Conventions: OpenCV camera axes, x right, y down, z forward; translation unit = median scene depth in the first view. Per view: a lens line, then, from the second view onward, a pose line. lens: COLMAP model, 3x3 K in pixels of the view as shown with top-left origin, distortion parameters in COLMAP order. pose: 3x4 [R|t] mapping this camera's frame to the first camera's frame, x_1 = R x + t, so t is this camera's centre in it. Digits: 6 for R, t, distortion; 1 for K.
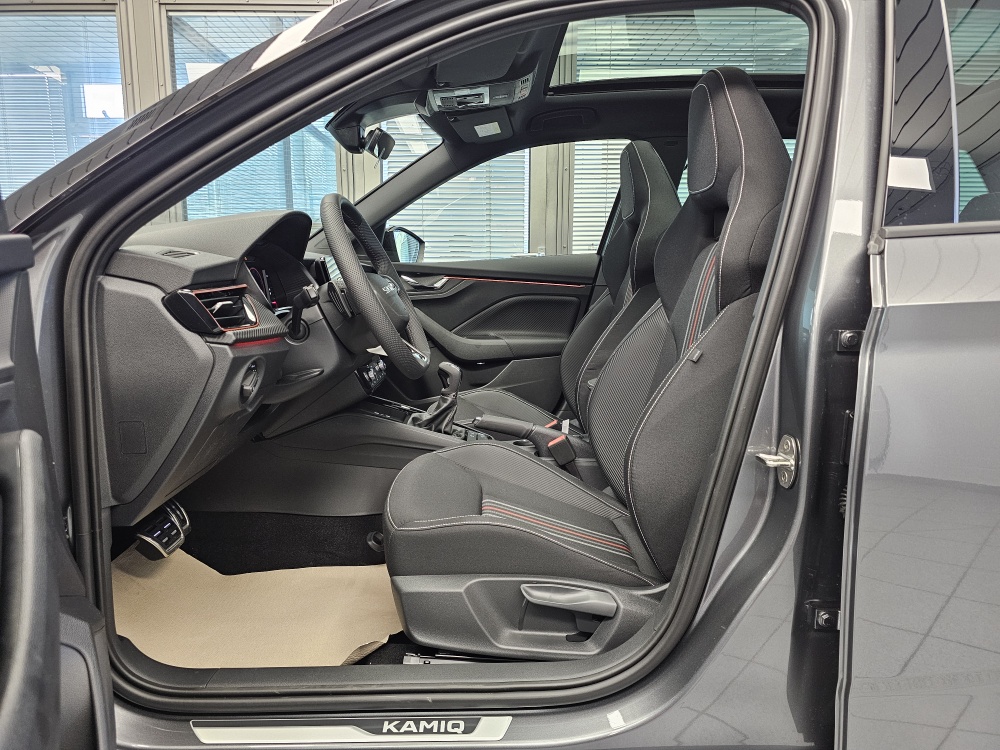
lens RADIAL K [[691.8, 0, 506.0], [0, 691.8, 363.4], [0, 0, 1]] dist [0.067741, -0.048557]
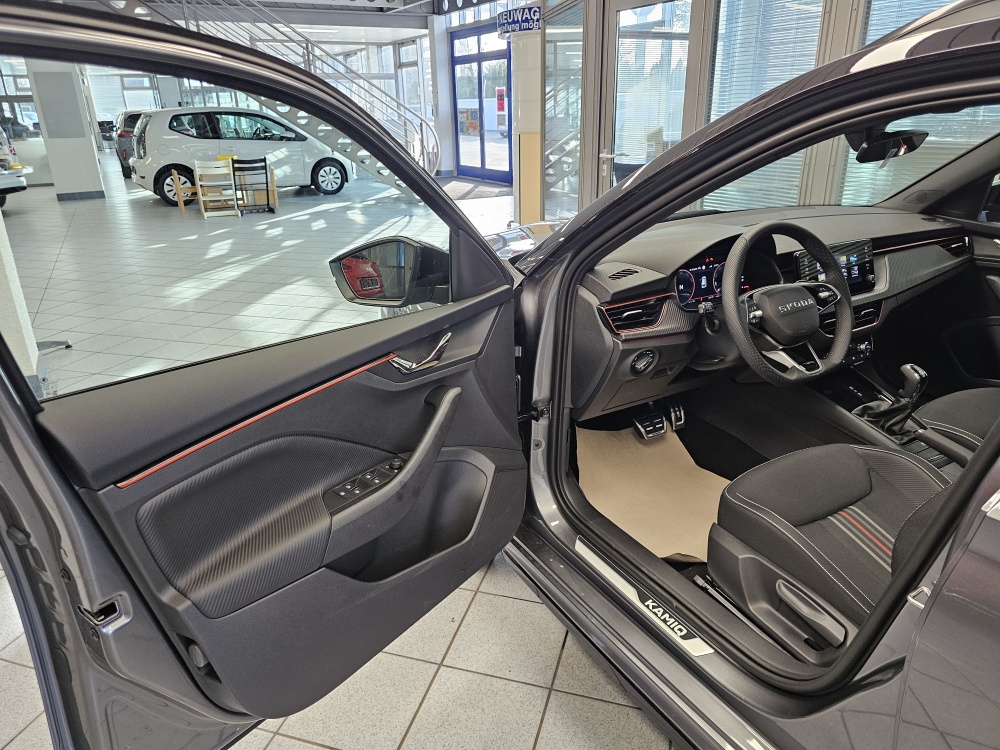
lens RADIAL K [[691.8, 0, 506.0], [0, 691.8, 363.4], [0, 0, 1]] dist [0.067741, -0.048557]
pose [[0.498549, 0.306153, -0.810999, 0.760782], [-0.116020, 0.950706, 0.287571, -0.396015], [0.859063, -0.049276, 0.509493, -0.041307]]
